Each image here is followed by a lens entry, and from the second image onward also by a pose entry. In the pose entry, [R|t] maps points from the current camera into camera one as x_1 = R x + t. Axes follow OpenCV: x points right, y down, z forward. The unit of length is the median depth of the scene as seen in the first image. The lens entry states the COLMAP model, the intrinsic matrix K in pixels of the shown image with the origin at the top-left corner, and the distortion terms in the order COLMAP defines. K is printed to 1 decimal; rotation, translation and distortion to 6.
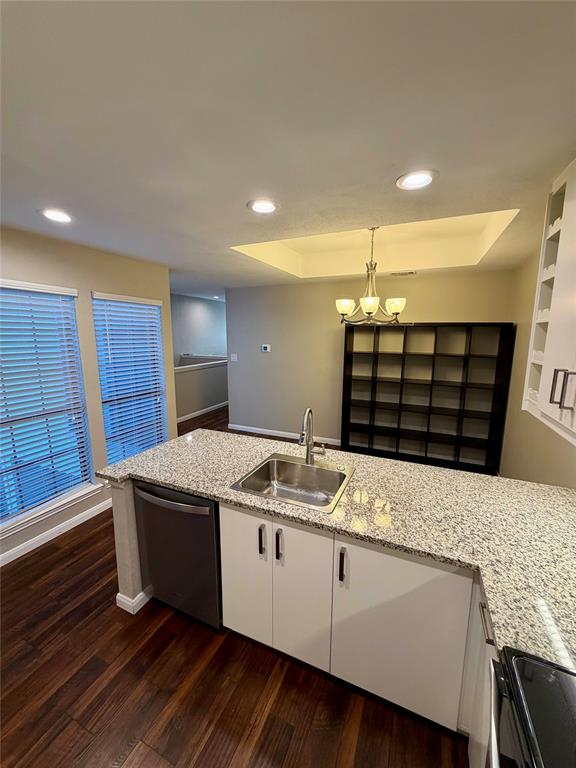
lens RADIAL K [[306.7, 0, 286.8], [0, 306.7, 381.7], [0, 0, 1]] dist [-0.000923, -0.000463]
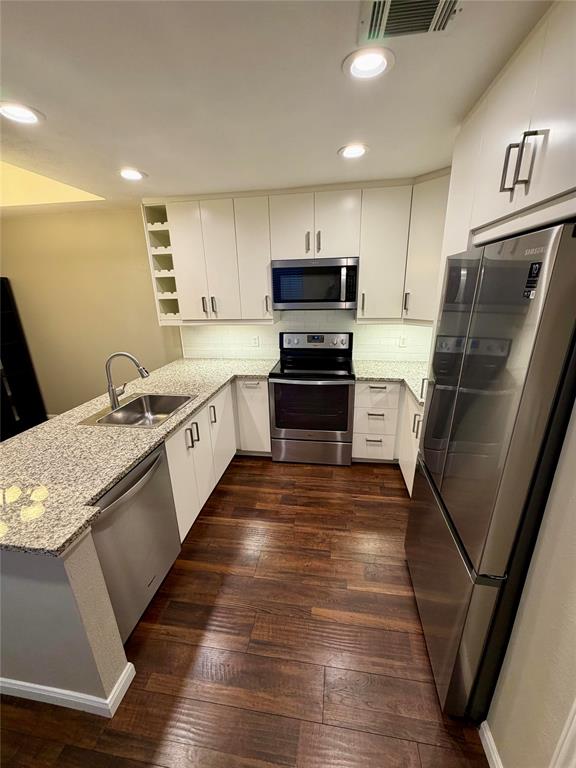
lens RADIAL K [[306.7, 0, 287.2], [0, 306.7, 382.7], [0, 0, 1]] dist [-0.000923, -0.000463]
pose [[-0.269624, -0.281692, 0.920843, -1.207372], [0.174089, 0.926242, 0.334318, -0.082076], [-0.947099, 0.250449, -0.200698, 0.700415]]
